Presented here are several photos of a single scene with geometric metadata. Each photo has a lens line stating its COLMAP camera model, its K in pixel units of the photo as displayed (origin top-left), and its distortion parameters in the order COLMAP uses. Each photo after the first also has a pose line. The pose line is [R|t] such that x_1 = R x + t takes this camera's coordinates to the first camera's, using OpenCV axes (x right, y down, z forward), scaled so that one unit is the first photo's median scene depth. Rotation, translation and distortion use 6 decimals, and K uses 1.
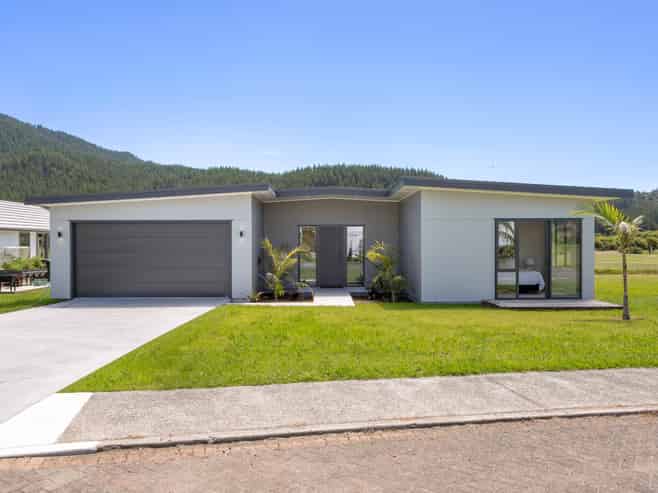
lens RADIAL K [[529.9, 0, 329.0], [0, 529.9, 246.5], [0, 0, 1]] dist [0.004040, 0.001123]
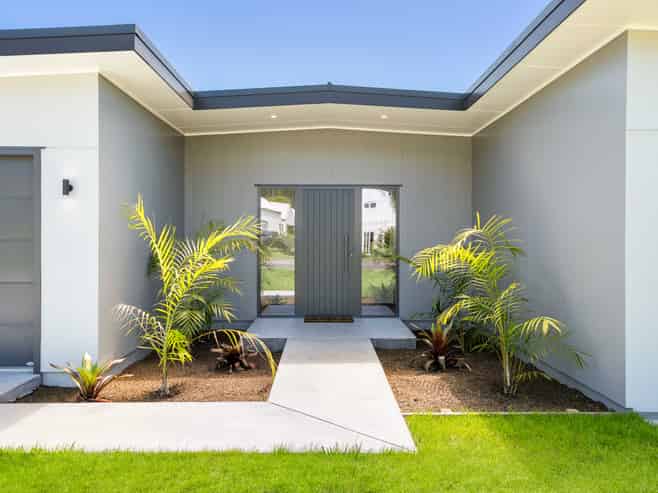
lens RADIAL K [[529.9, 0, 329.0], [0, 529.9, 246.5], [0, 0, 1]] dist [0.004040, 0.001123]
pose [[0.999990, 0.003104, -0.003259, 0.008269], [-0.003065, 0.999927, 0.011676, 0.010517], [0.003295, -0.011666, 0.999927, 0.634604]]
